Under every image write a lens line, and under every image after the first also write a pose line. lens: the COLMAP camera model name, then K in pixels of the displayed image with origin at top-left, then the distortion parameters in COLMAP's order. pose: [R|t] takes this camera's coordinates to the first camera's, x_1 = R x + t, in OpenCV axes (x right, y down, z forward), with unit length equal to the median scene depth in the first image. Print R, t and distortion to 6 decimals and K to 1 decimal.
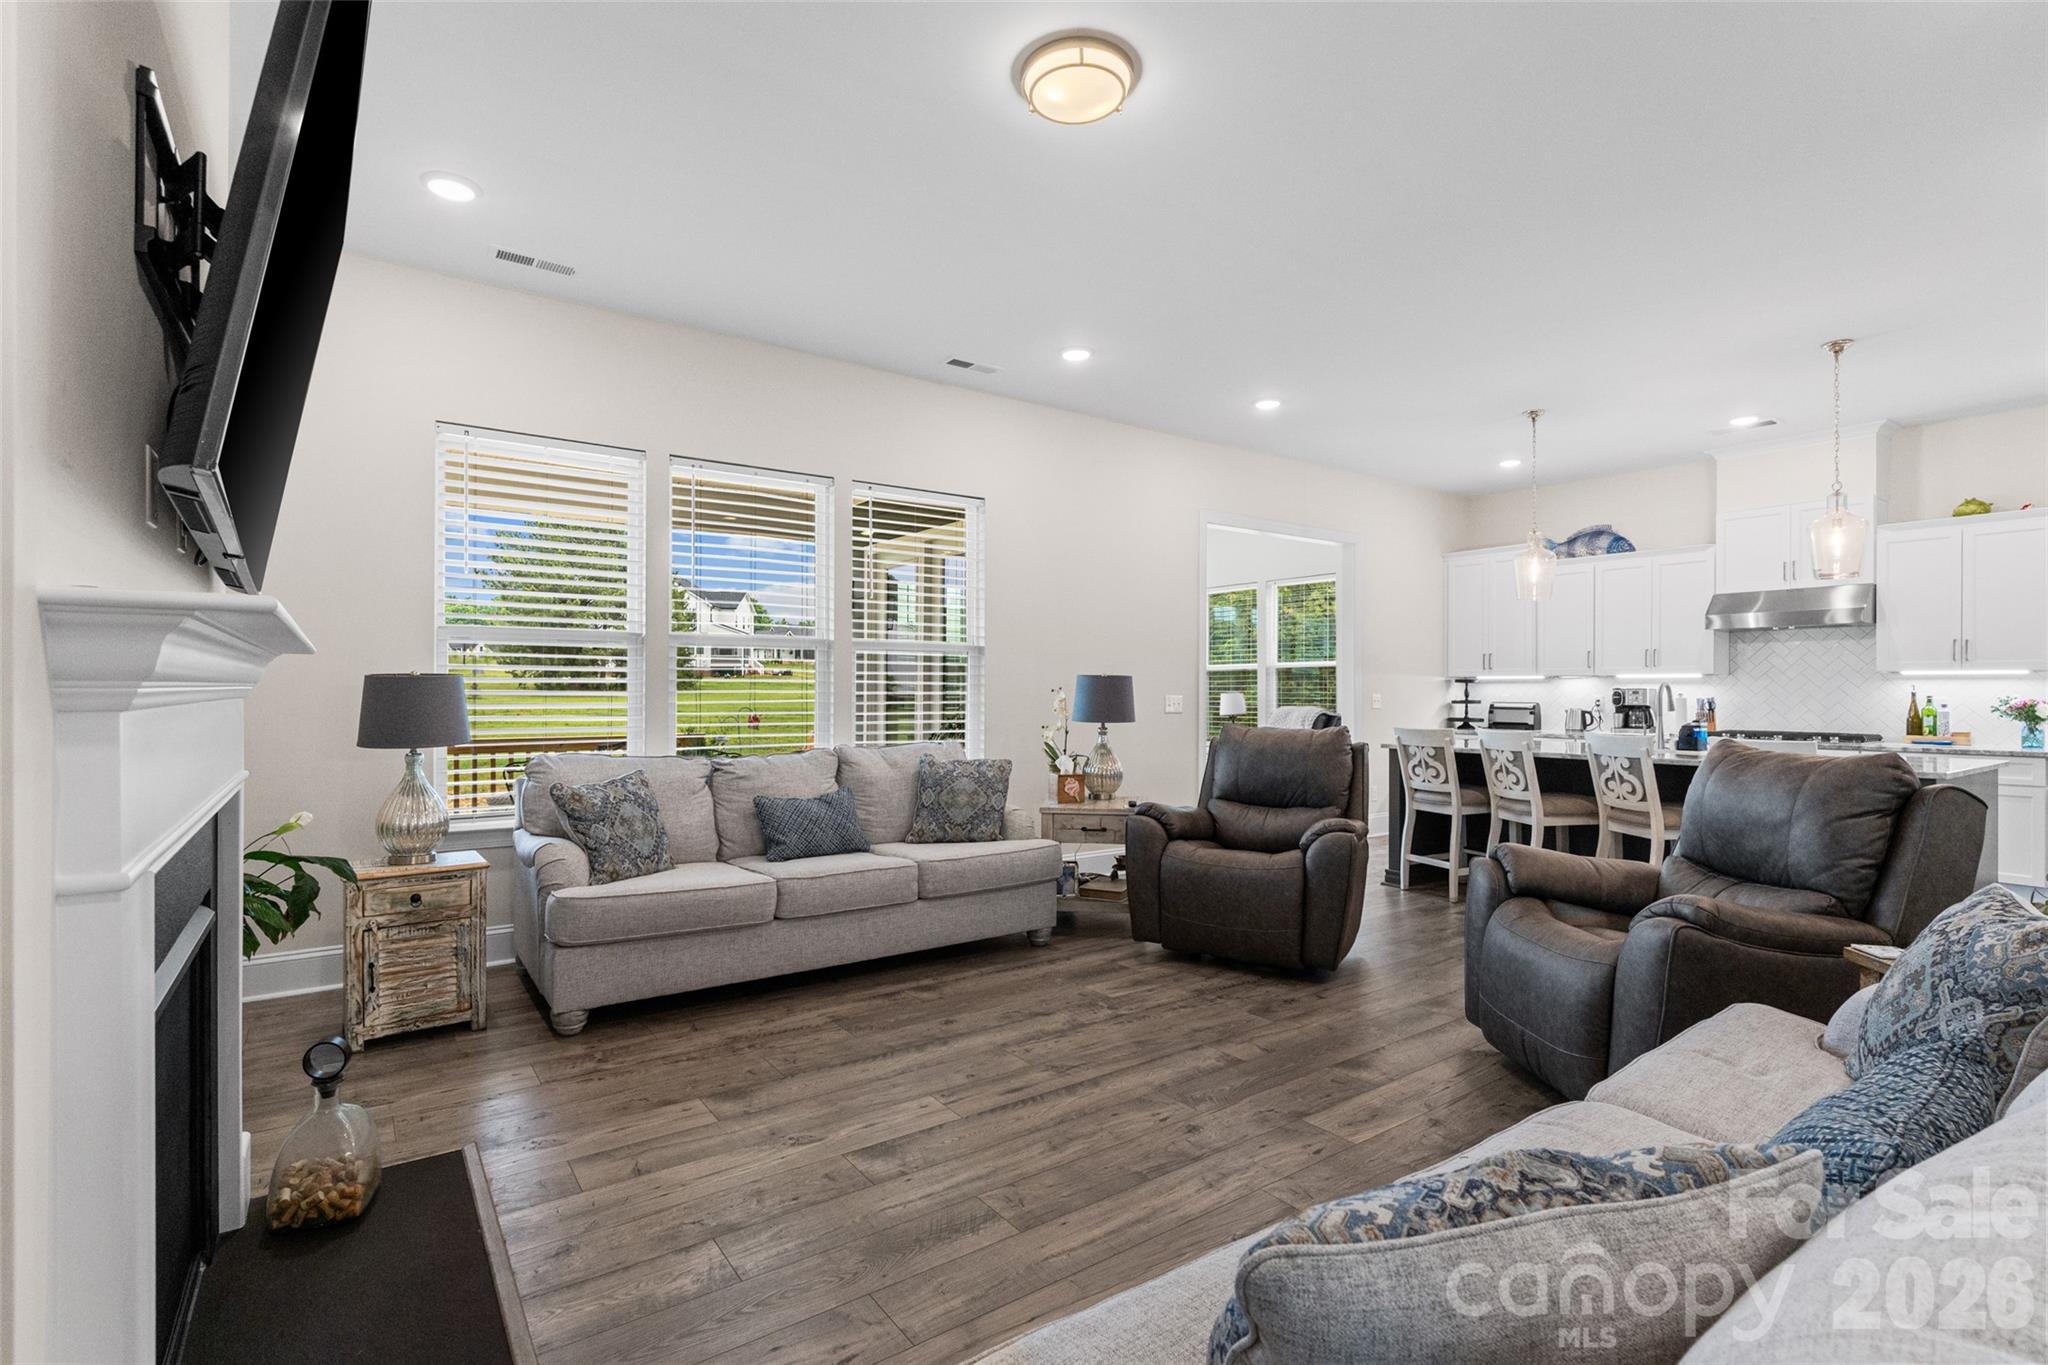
lens RADIAL K [[954.8, 0, 1007.7], [0, 954.8, 706.4], [0, 0, 1]] dist [-0.001985, -0.000963]
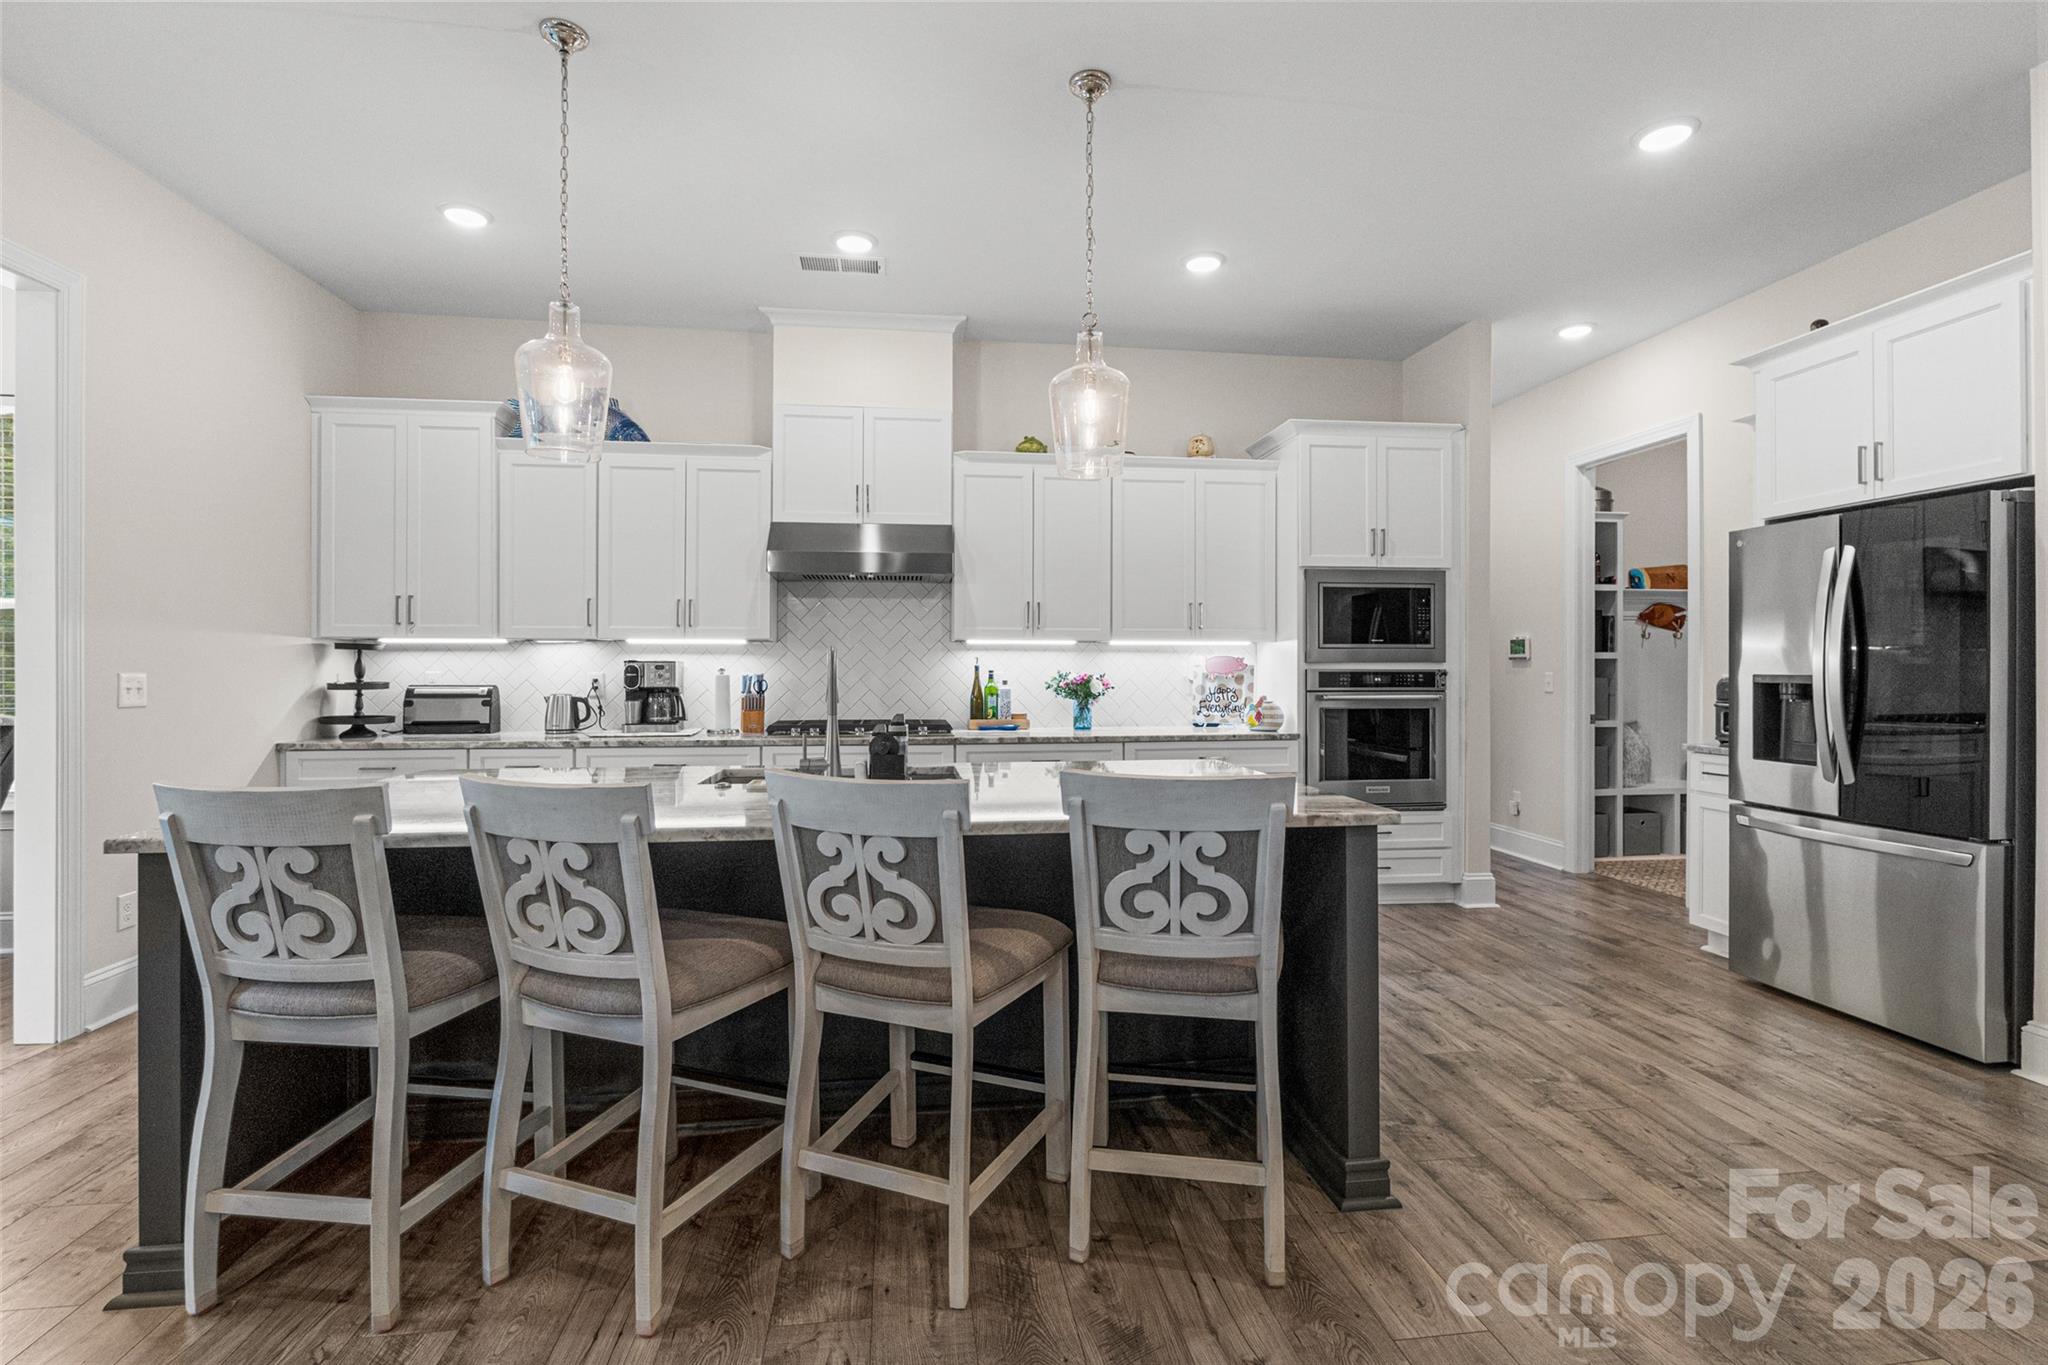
lens RADIAL K [[954.8, 0, 1017.9], [0, 954.8, 654.8], [0, 0, 1]] dist [-0.001985, -0.000963]
pose [[0.468523, 0.010536, 0.883388, 0.373740], [0.015598, 0.999674, -0.020196, -0.011173], [-0.883314, 0.023241, 0.468206, 0.868898]]
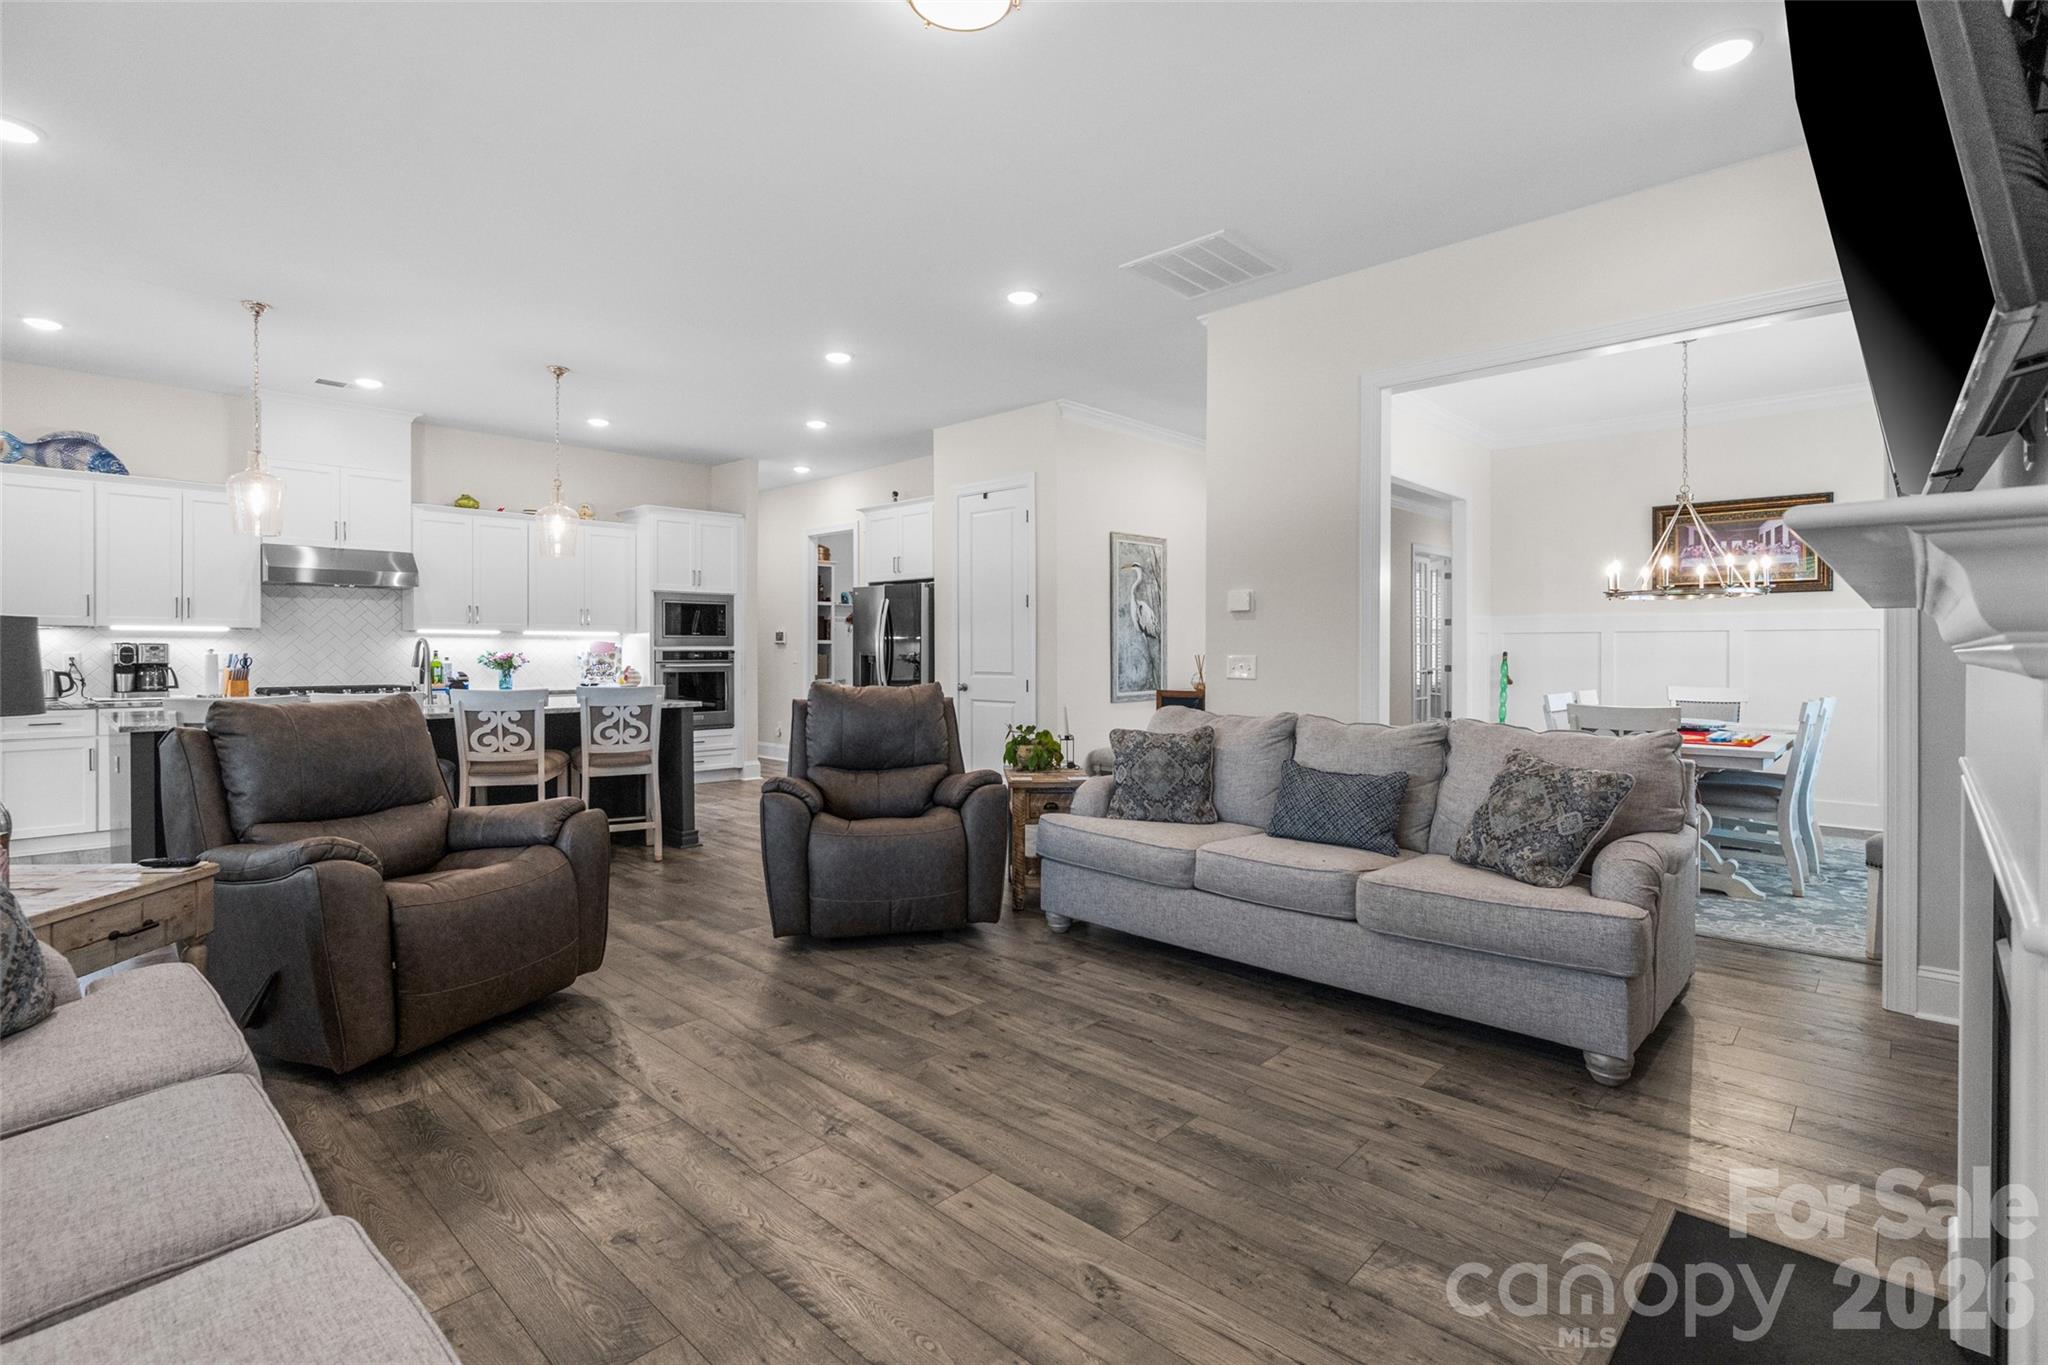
lens RADIAL K [[954.8, 0, 1046.4], [0, 954.8, 663.7], [0, 0, 1]] dist [-0.001985, -0.000963]
pose [[-0.216472, -0.017885, 0.976125, -0.553859], [0.014964, 0.999654, 0.021634, -0.013008], [-0.976174, 0.019290, -0.216129, 0.737077]]
